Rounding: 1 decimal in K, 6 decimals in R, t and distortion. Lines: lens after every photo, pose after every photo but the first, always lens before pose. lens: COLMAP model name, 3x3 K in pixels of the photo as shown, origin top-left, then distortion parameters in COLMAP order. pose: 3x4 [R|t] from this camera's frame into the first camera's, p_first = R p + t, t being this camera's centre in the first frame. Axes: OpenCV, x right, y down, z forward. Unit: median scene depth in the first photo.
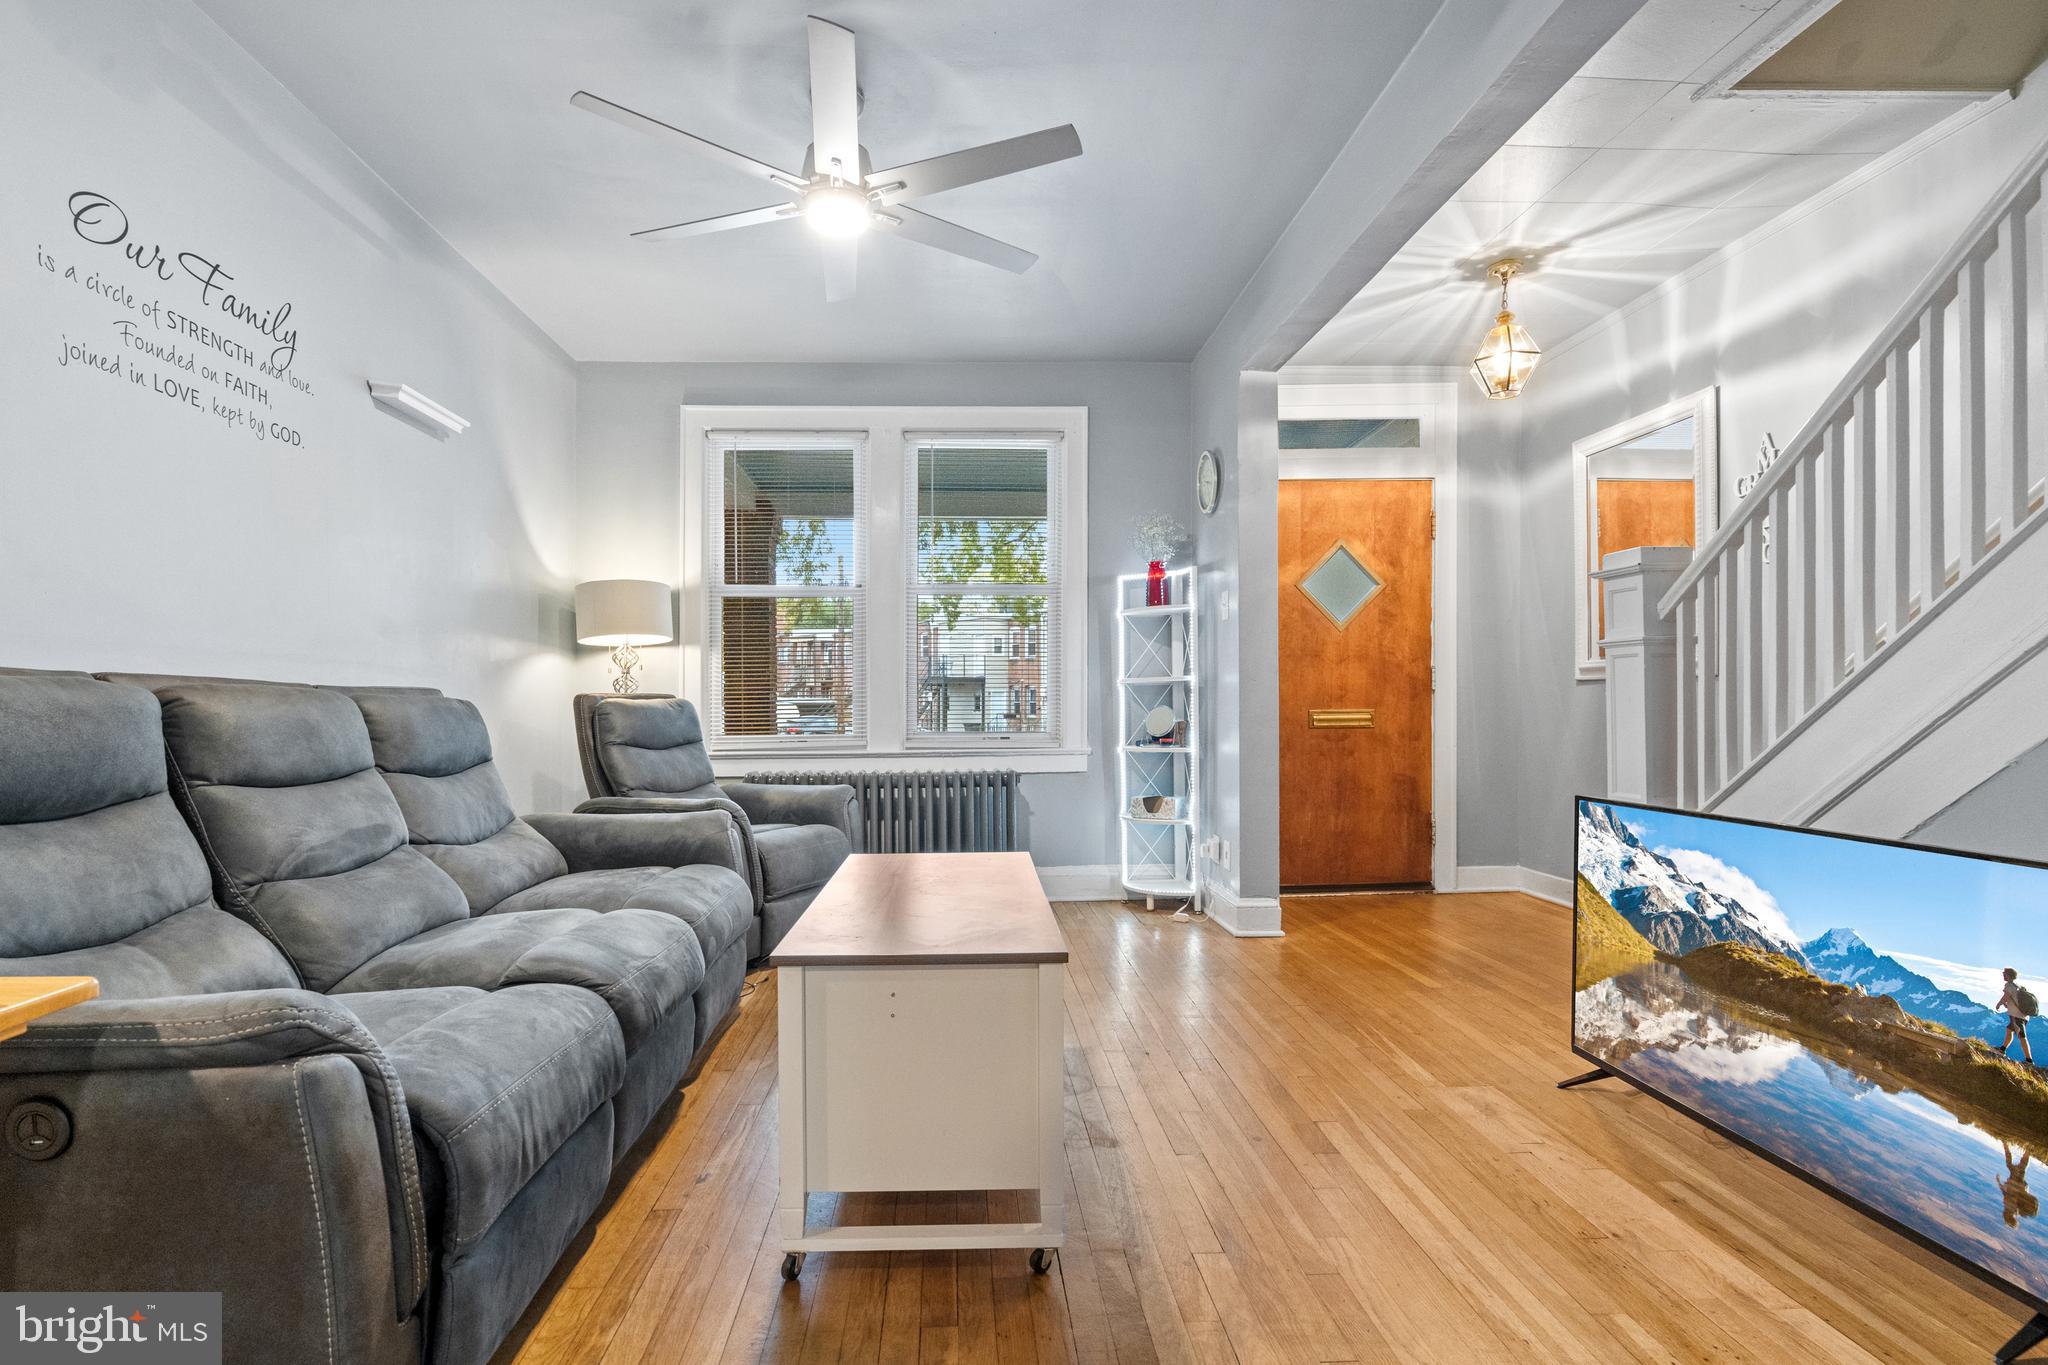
lens RADIAL K [[952.5, 0, 972.0], [0, 952.5, 710.5], [0, 0, 1]] dist [-0.011235, 0.000839]
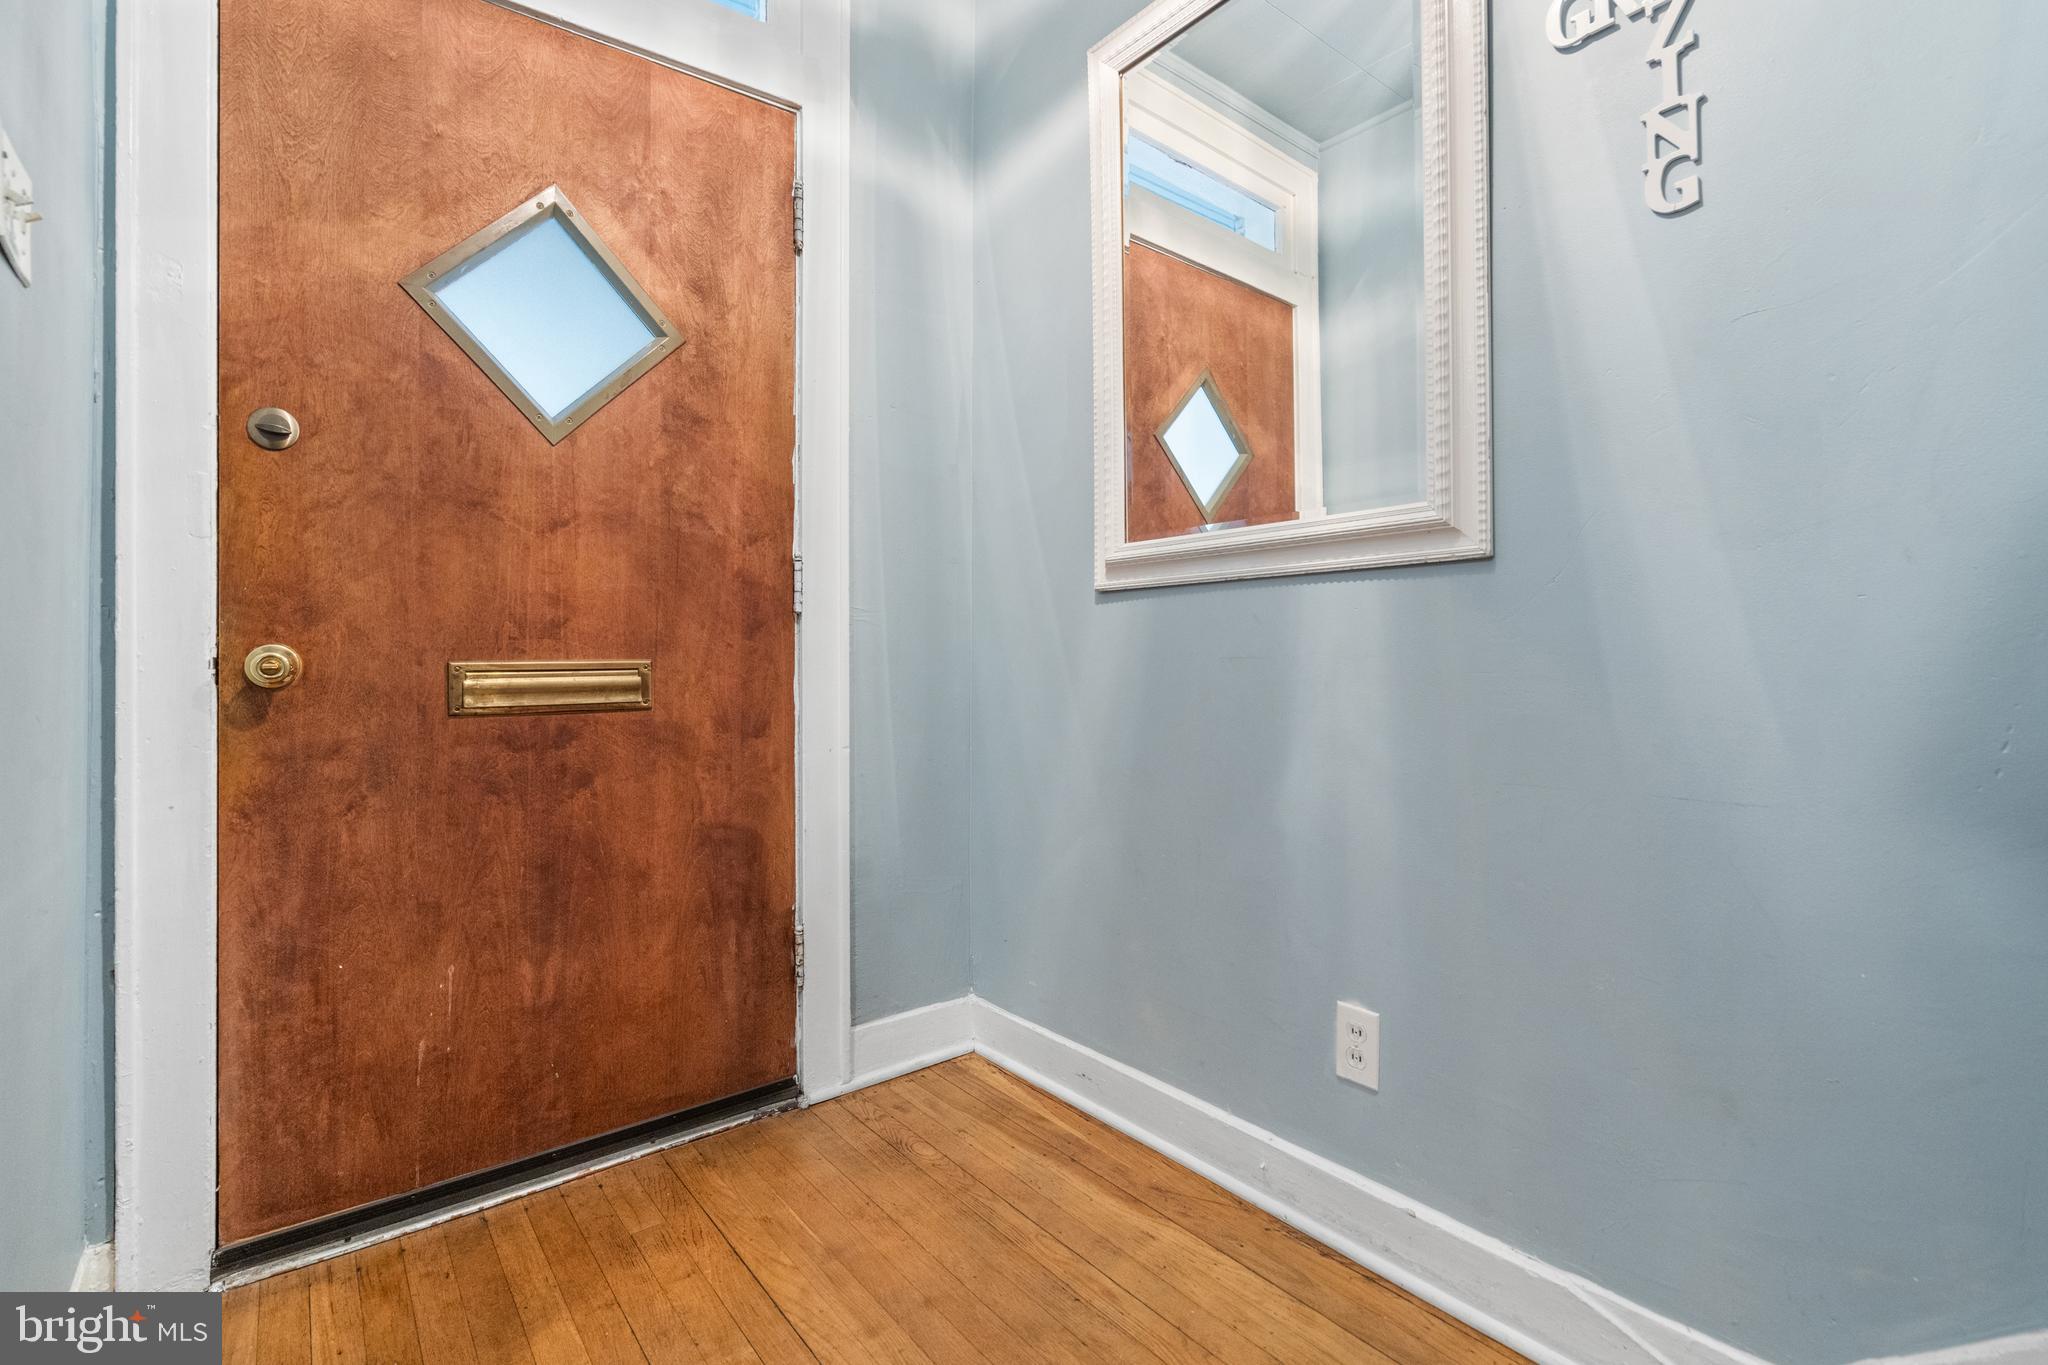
lens RADIAL K [[967.8, 0, 1018.1], [0, 967.8, 652.6], [0, 0, 1]] dist [-0.000822, 0.001035]
pose [[0.811707, 0.005483, 0.584040, 0.328088], [0.004910, 0.999857, -0.016210, 0.002866], [-0.584045, 0.016025, 0.811563, 0.622370]]
